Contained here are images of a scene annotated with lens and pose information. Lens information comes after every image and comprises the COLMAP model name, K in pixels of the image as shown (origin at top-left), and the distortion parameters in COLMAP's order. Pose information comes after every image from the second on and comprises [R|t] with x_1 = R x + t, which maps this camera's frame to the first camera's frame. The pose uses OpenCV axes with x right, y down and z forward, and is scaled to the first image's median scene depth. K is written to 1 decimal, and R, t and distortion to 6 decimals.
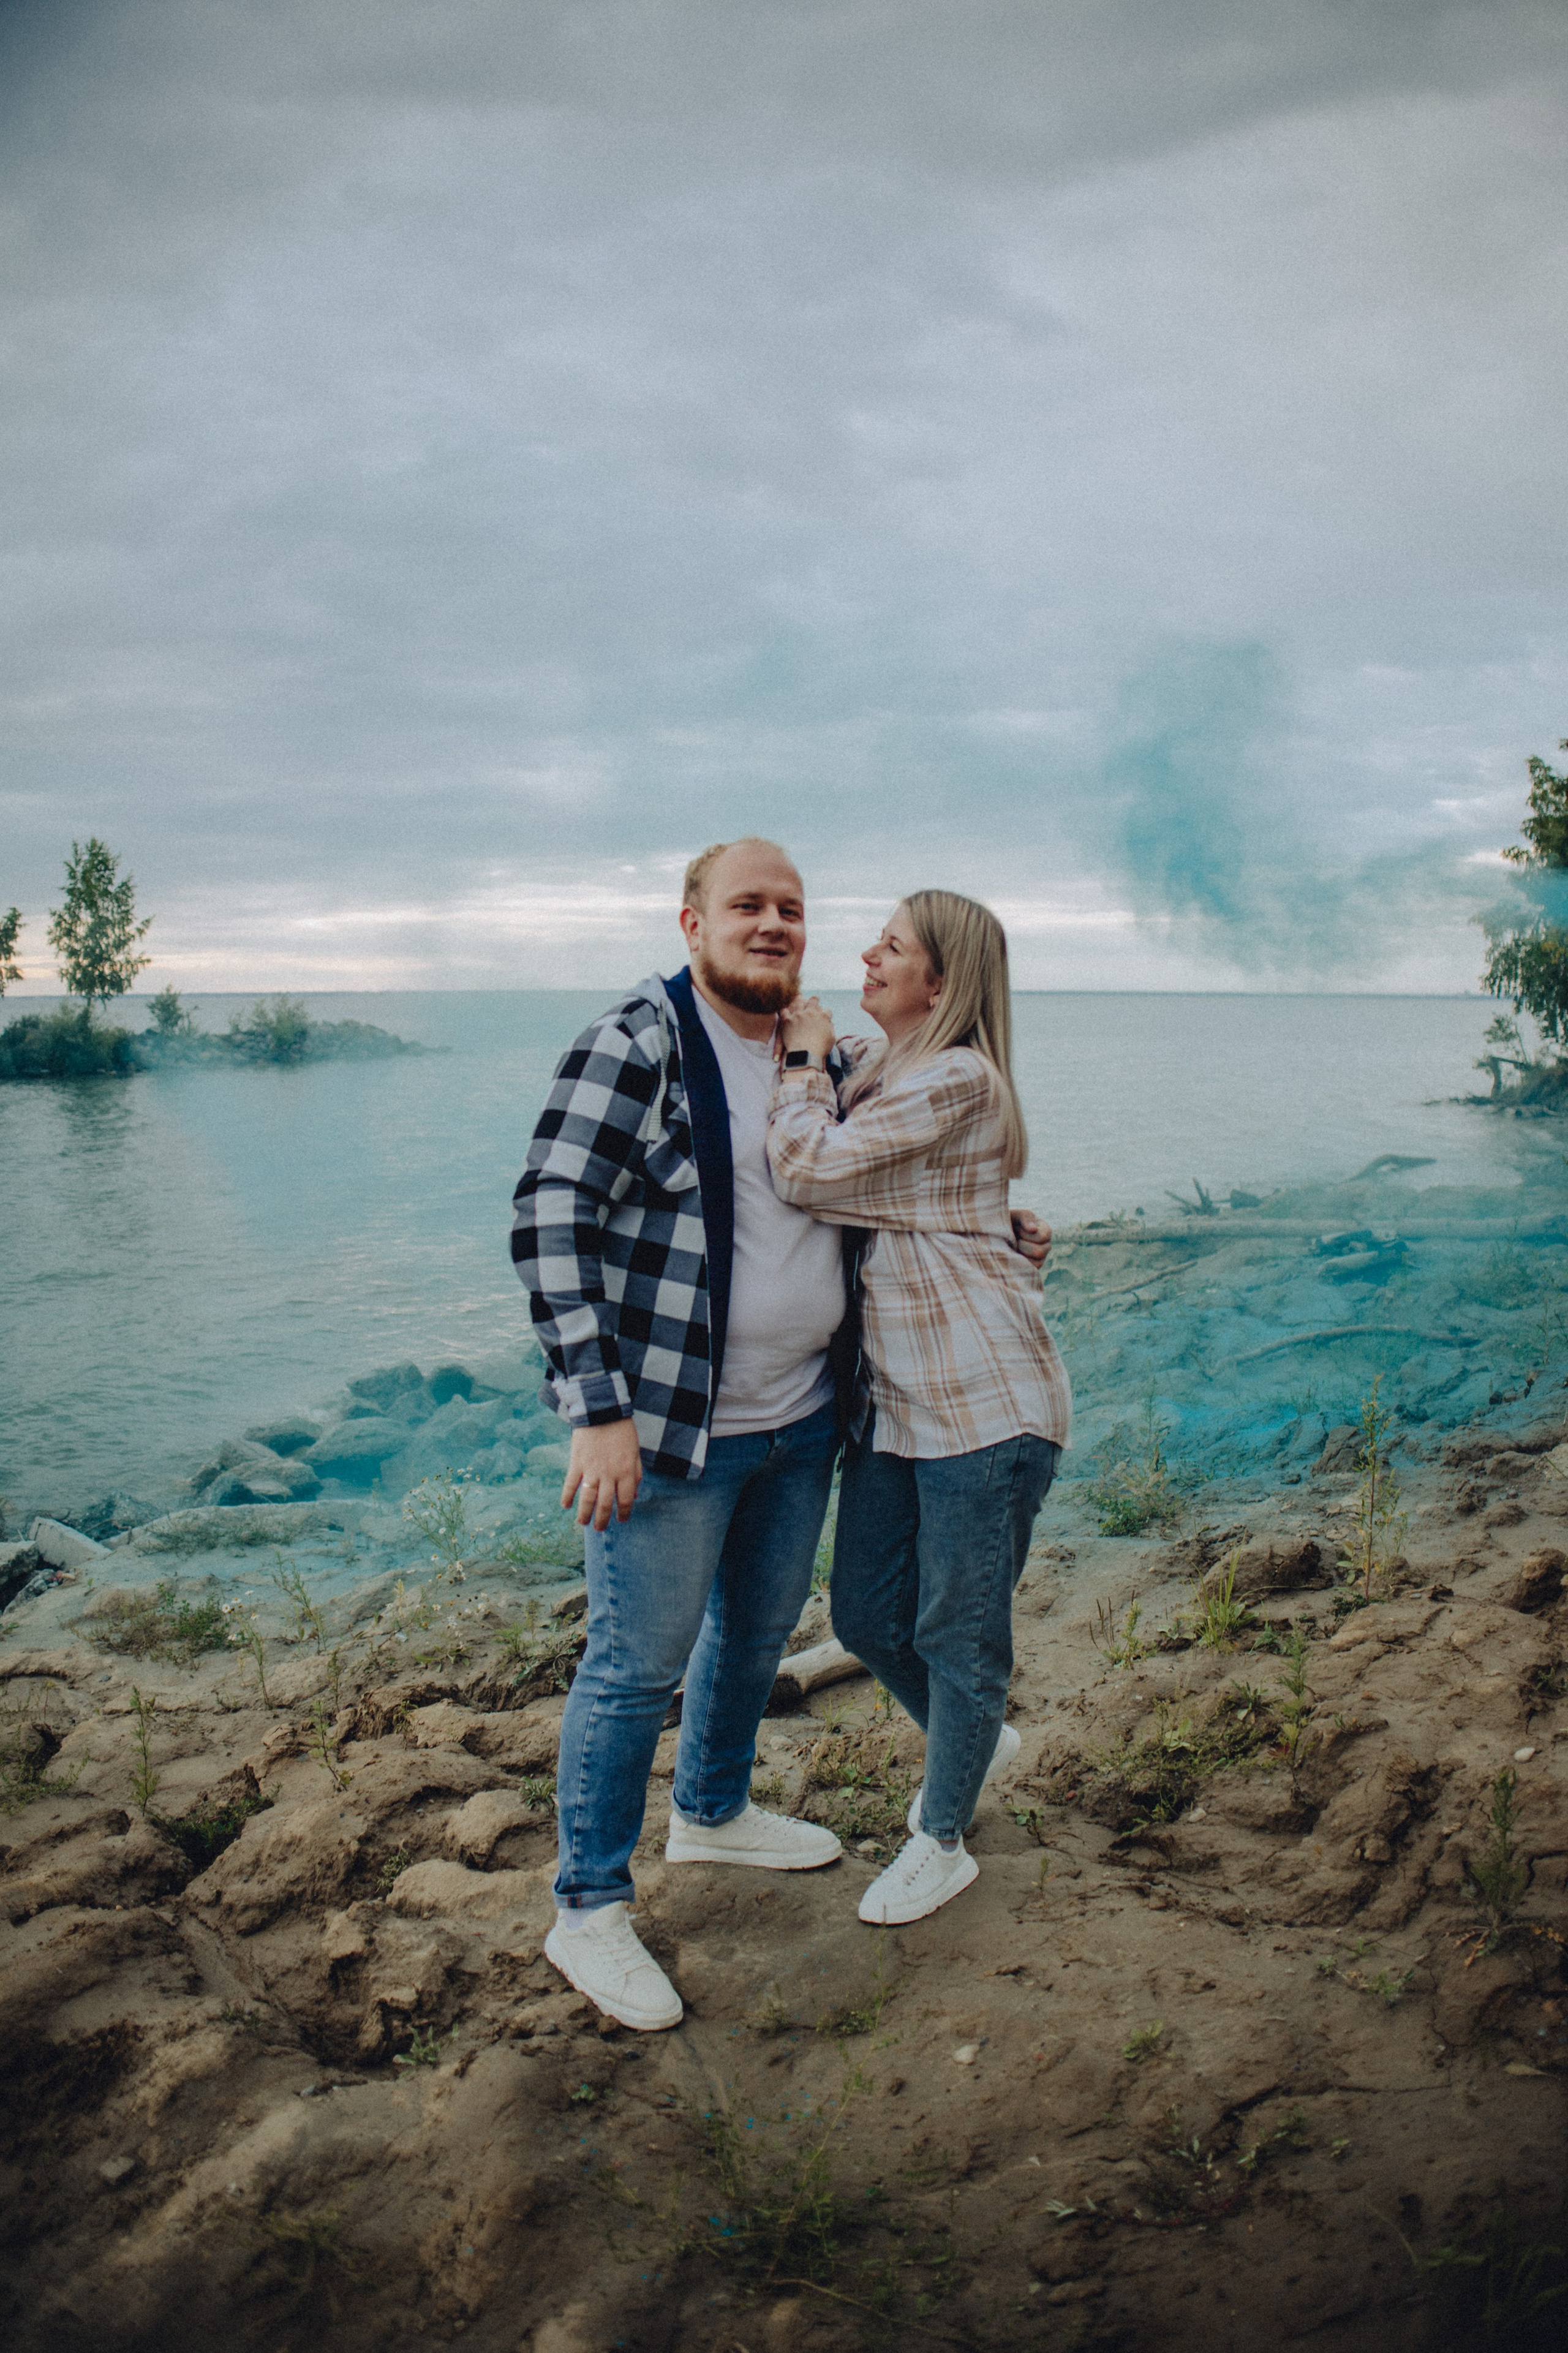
lens RADIAL K [[1657.0, 0, 782.1], [0, 1657.0, 1118.5], [0, 0, 1]] dist [-0.155554, 0.040977]
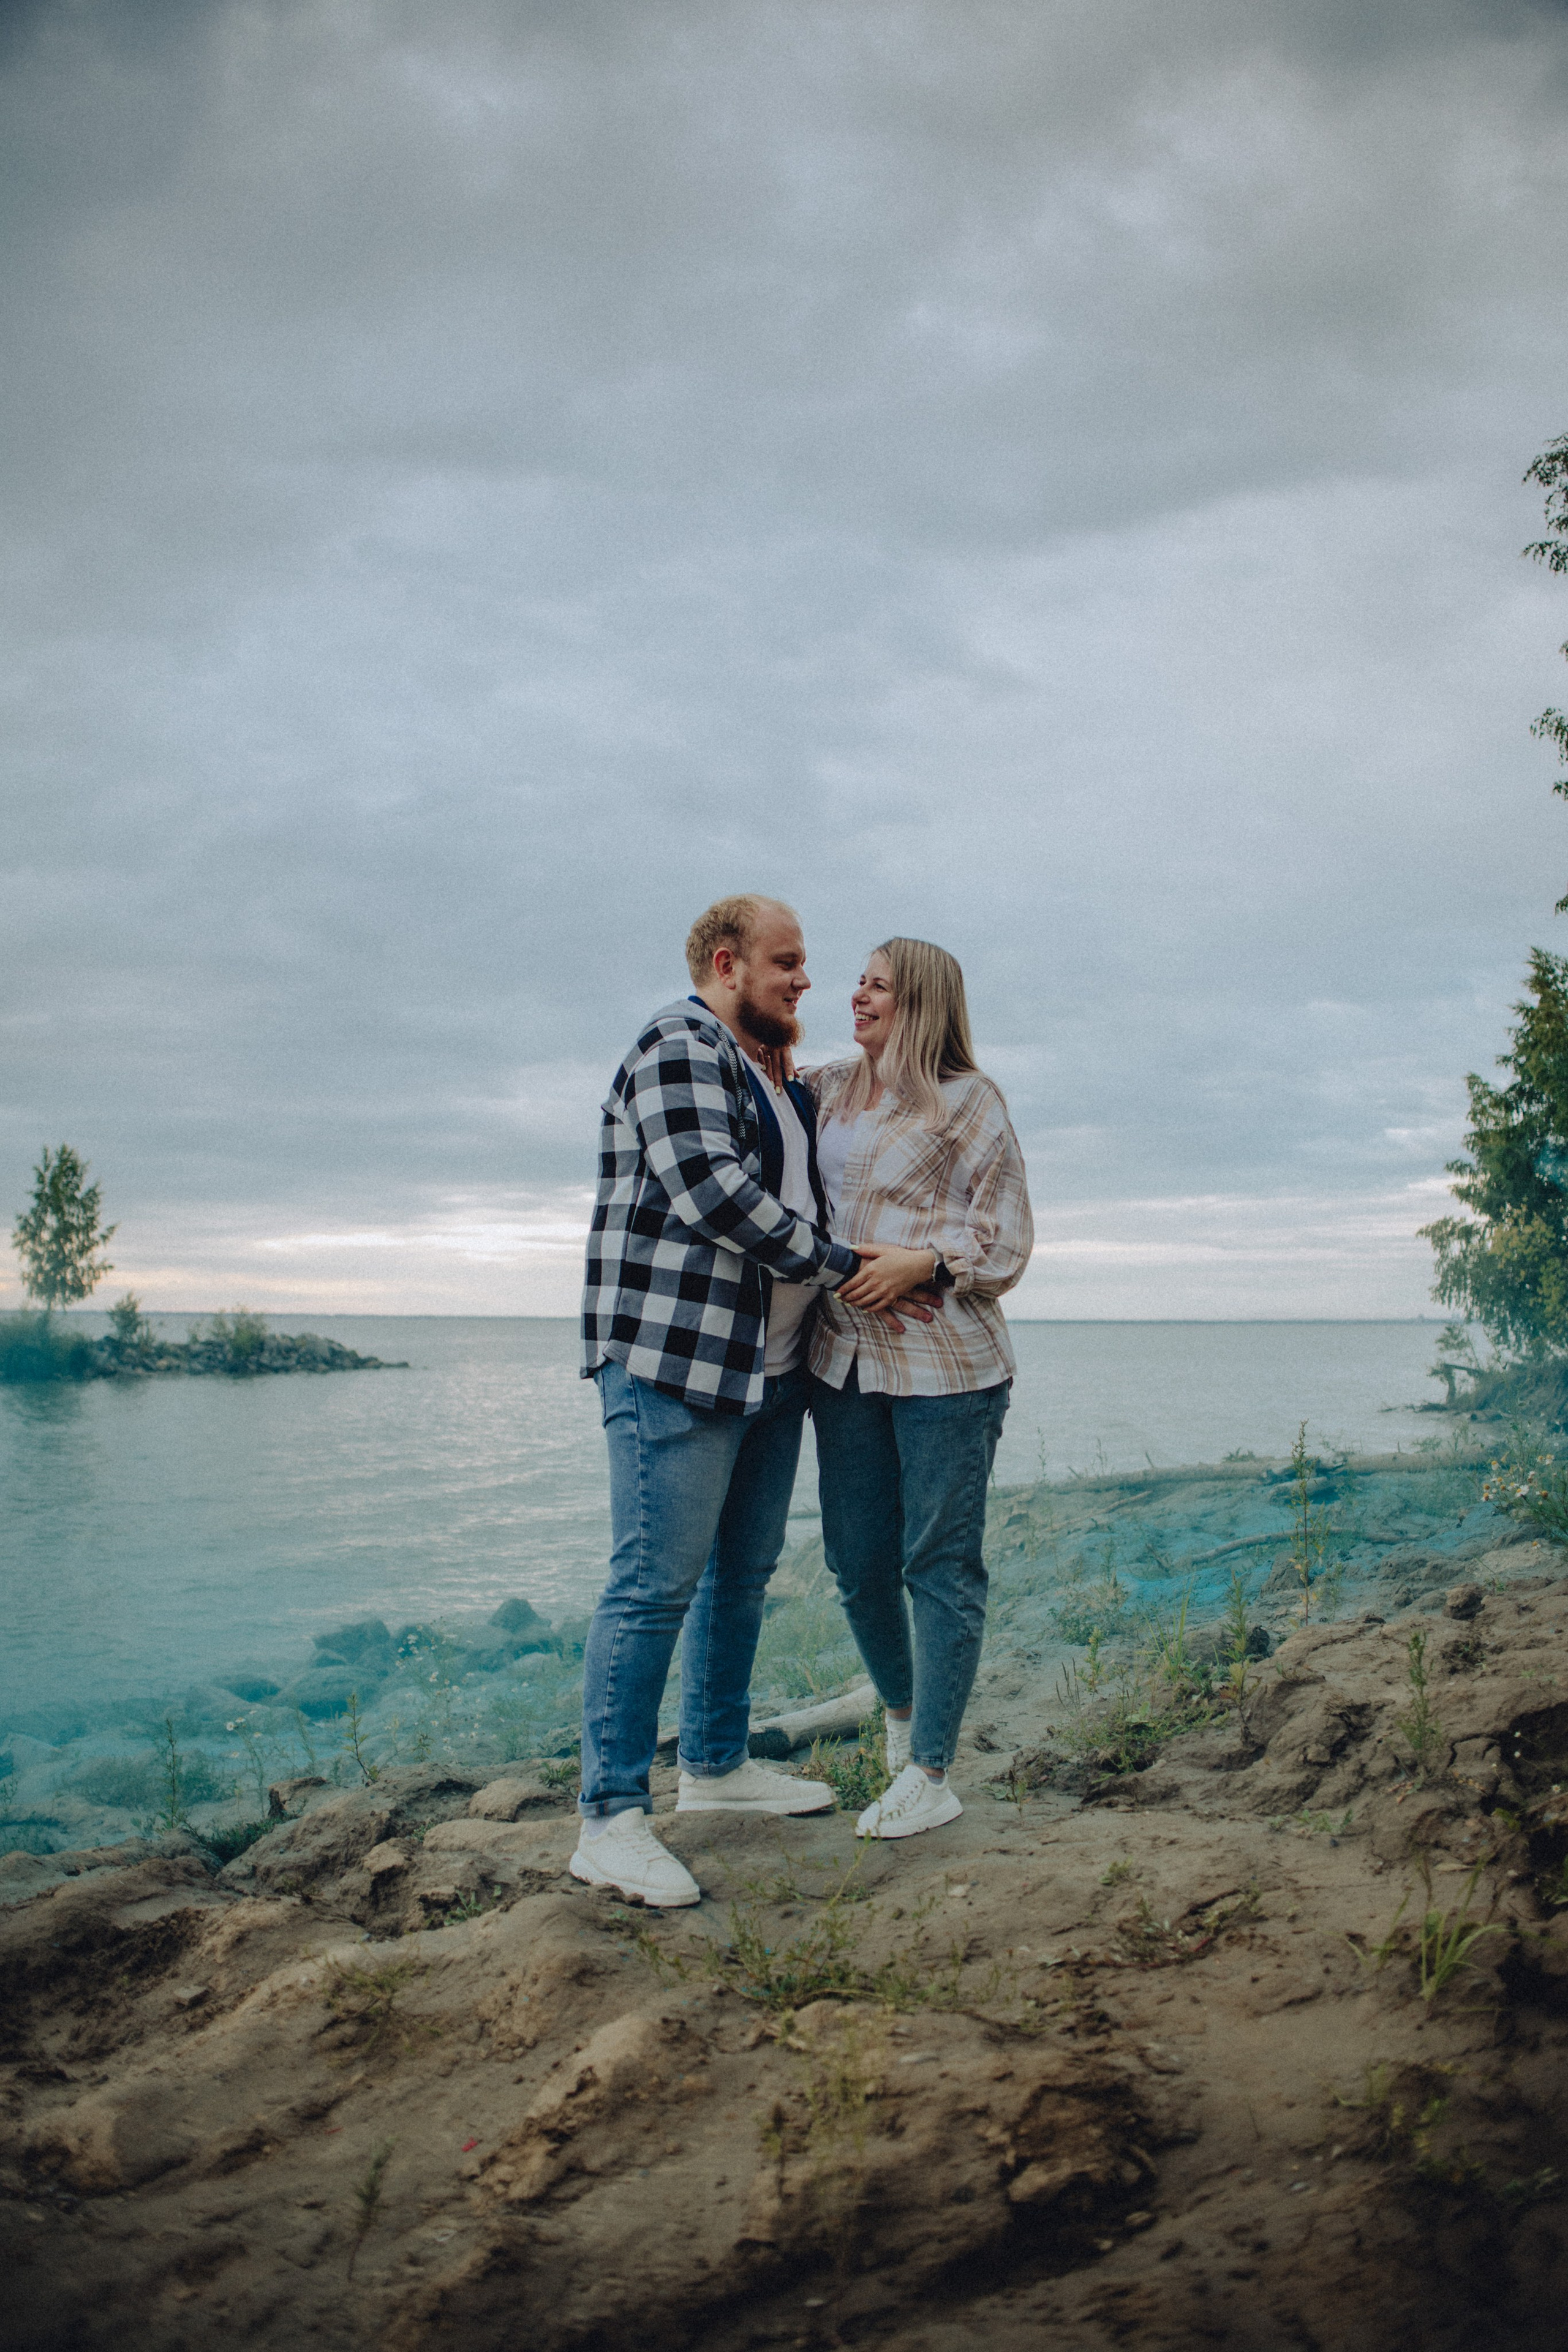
lens RADIAL K [[1677.3, 0, 774.8], [0, 1677.3, 1172.9], [0, 0, 1]] dist [-0.159656, 0.057421]
pose [[0.999686, 0.008773, 0.023478, -0.037069], [-0.004407, 0.983665, -0.179955, 0.241477], [-0.024673, 0.179795, 0.983395, -0.183624]]
